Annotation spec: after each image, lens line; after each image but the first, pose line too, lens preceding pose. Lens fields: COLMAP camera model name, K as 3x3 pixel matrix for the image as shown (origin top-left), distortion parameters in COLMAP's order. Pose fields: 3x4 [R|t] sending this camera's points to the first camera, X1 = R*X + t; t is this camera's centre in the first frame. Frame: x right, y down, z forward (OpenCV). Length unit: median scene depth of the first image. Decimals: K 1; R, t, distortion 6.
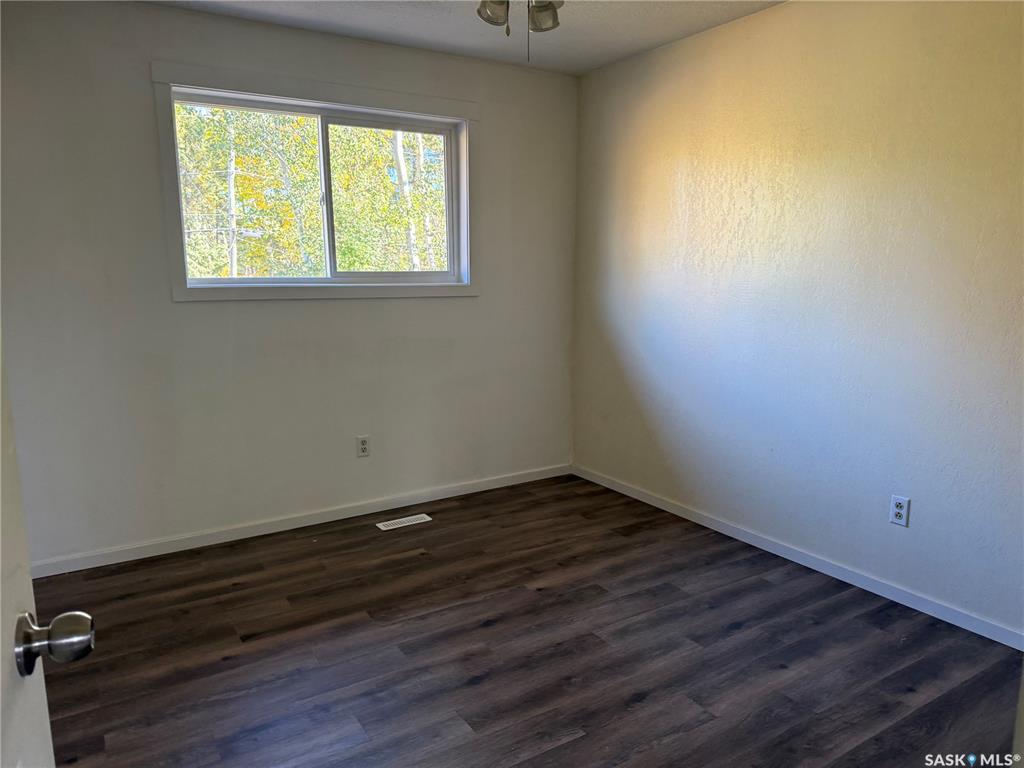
lens RADIAL K [[716.9, 0, 510.8], [0, 716.9, 385.2], [0, 0, 1]] dist [0.054096, -0.065168]
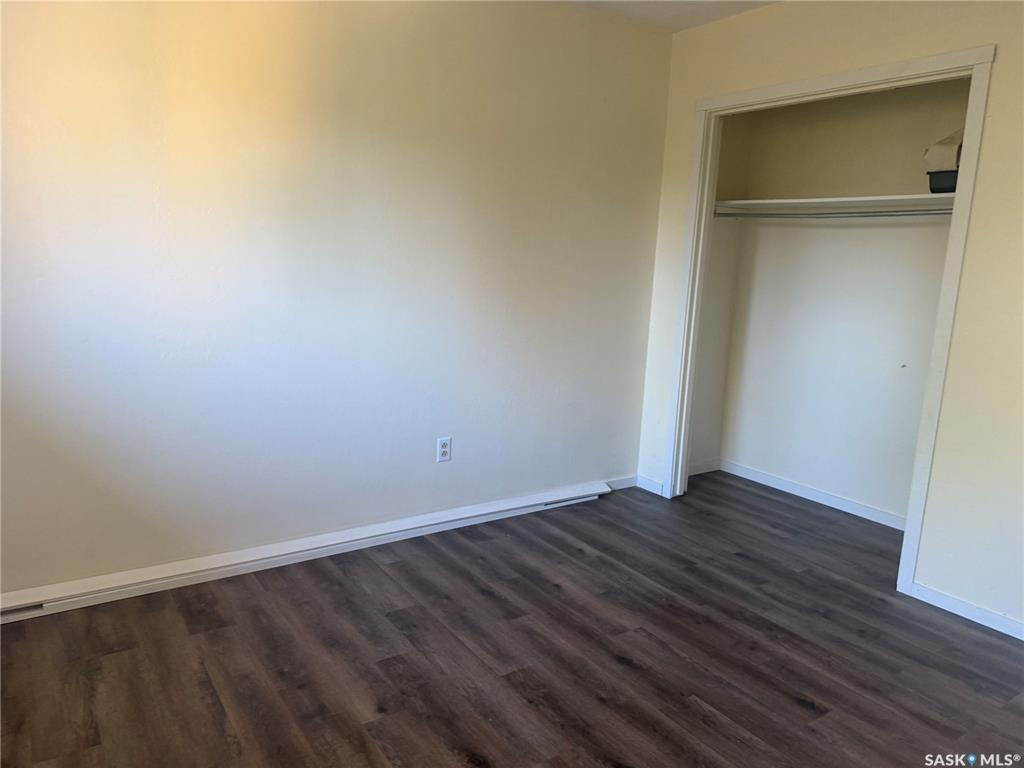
lens RADIAL K [[716.9, 0, 511.6], [0, 716.9, 382.8], [0, 0, 1]] dist [0.054096, -0.065168]
pose [[-0.024965, -0.187979, 0.981856, -0.619466], [0.122995, 0.974122, 0.189626, -0.147747], [-0.992093, 0.125497, -0.001199, 0.880686]]
